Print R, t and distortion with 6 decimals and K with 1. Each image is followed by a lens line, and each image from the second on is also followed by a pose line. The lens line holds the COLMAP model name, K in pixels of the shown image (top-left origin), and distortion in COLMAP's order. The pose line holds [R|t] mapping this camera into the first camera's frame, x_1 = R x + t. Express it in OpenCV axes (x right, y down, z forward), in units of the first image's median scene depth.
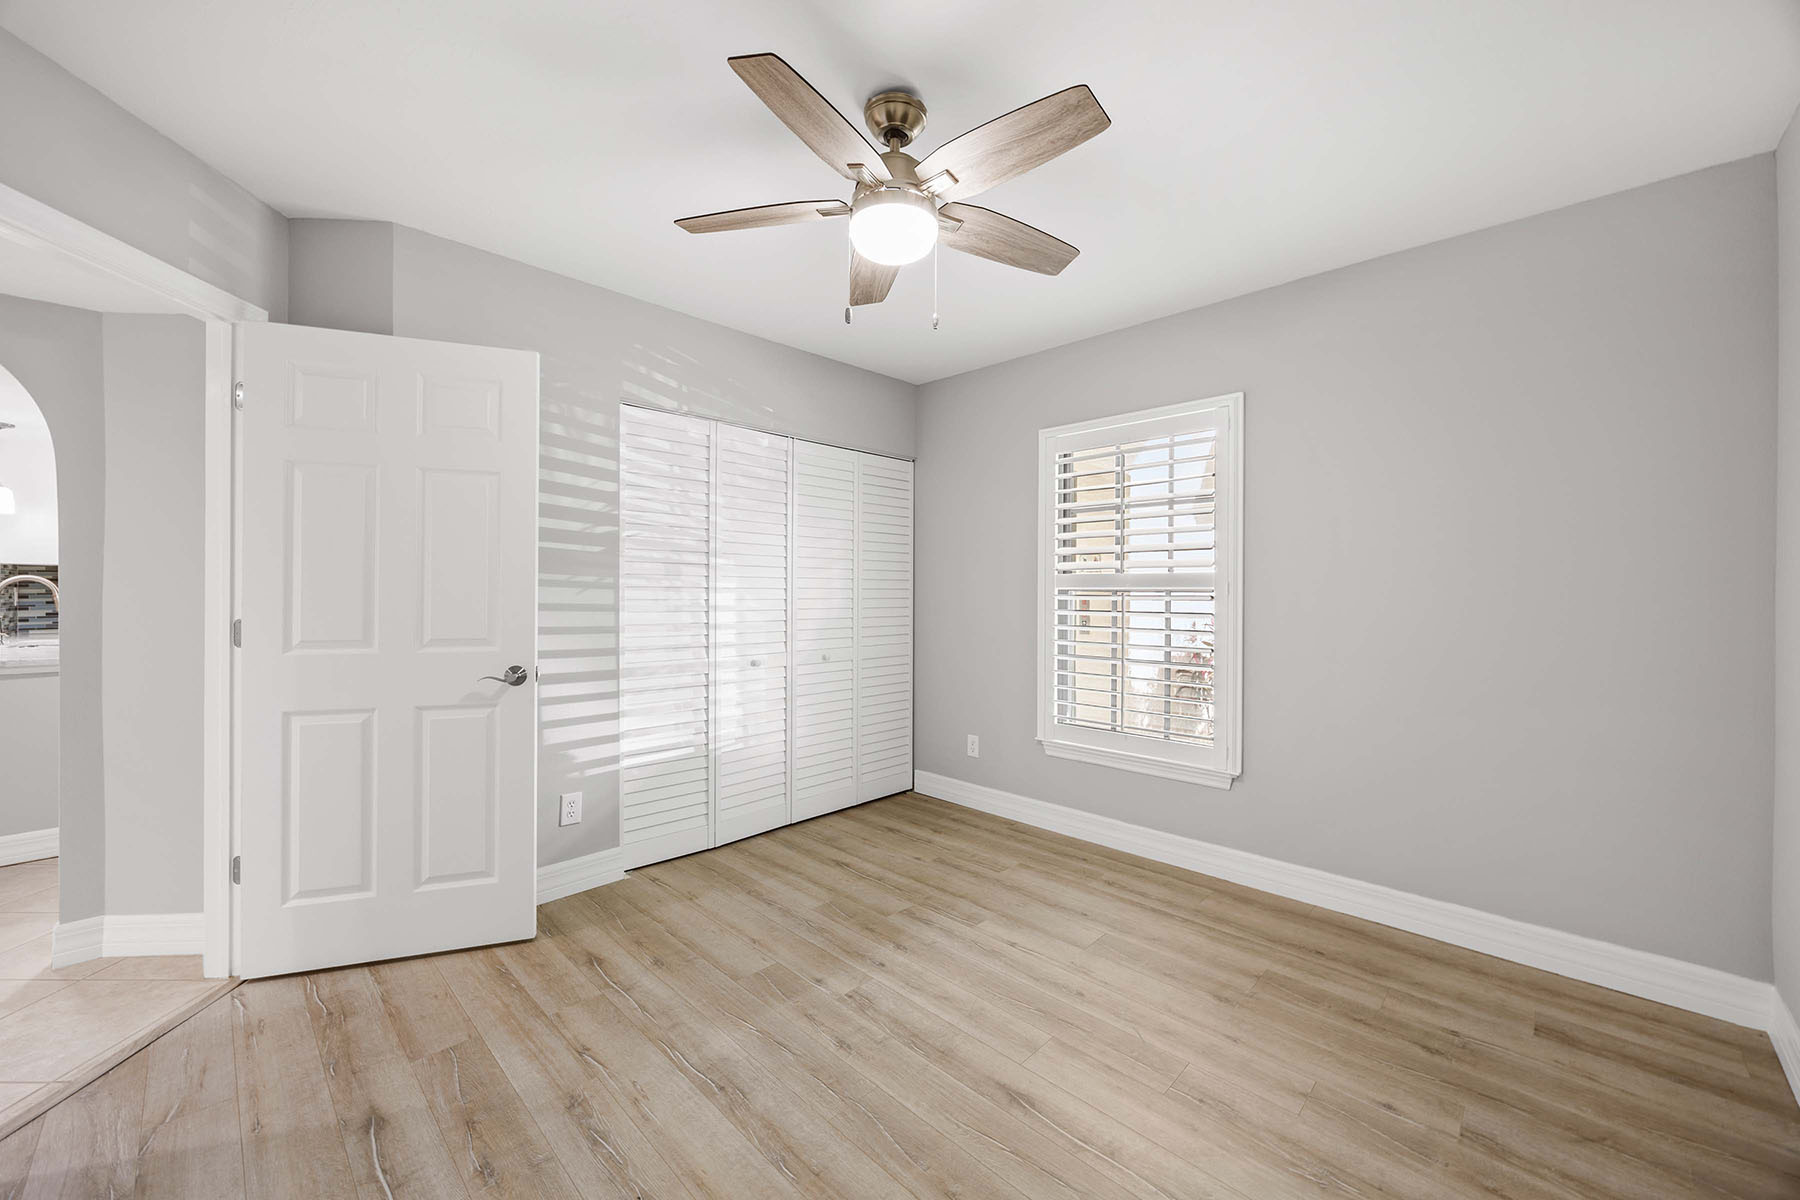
lens RADIAL K [[683.8, 0, 900.9], [0, 683.8, 593.9], [0, 0, 1]] dist [-0.004348, 0.000514]
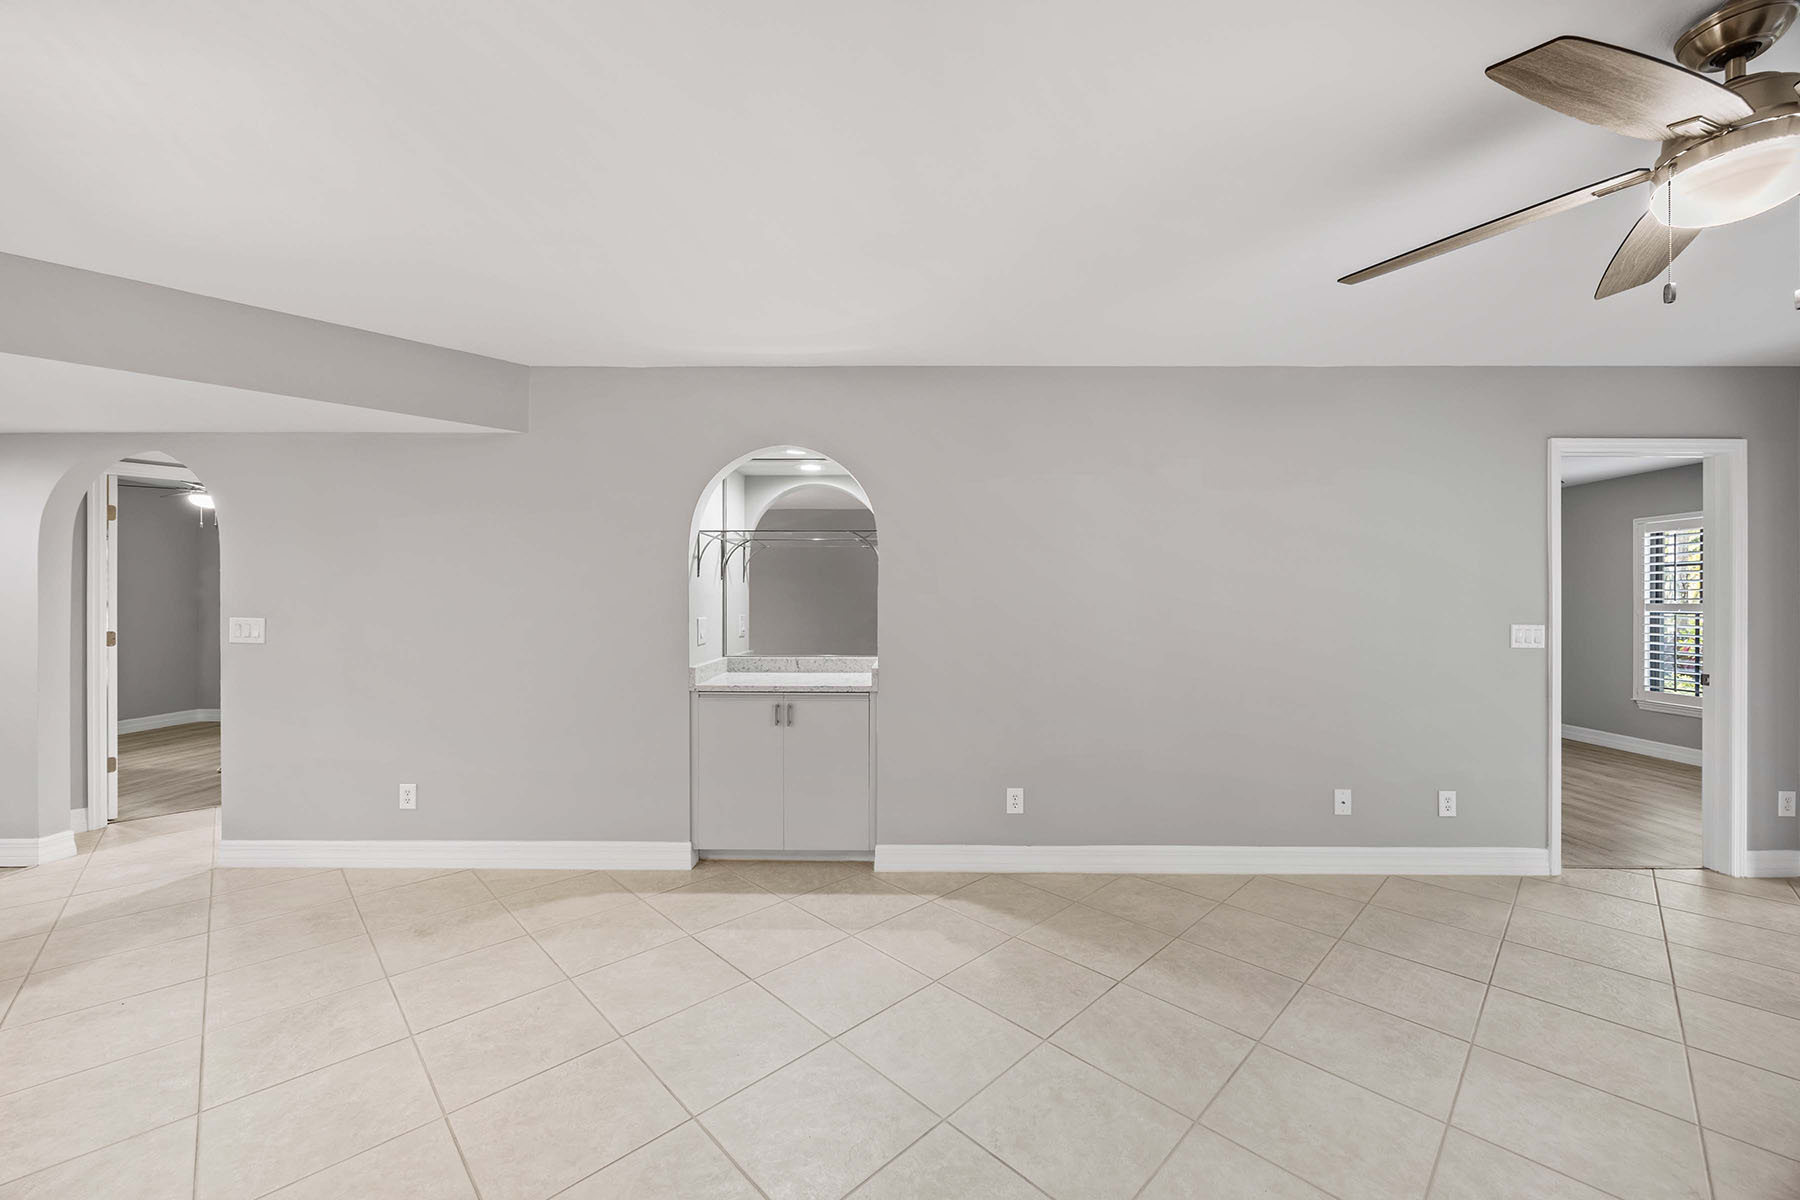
lens RADIAL K [[683.8, 0, 896.4], [0, 683.8, 594.8], [0, 0, 1]] dist [-0.004348, 0.000514]
pose [[0.540507, 0.003499, -0.841332, 0.639652], [-0.000486, 0.999992, 0.003847, -0.054778], [0.841339, -0.001670, 0.540504, -1.490982]]
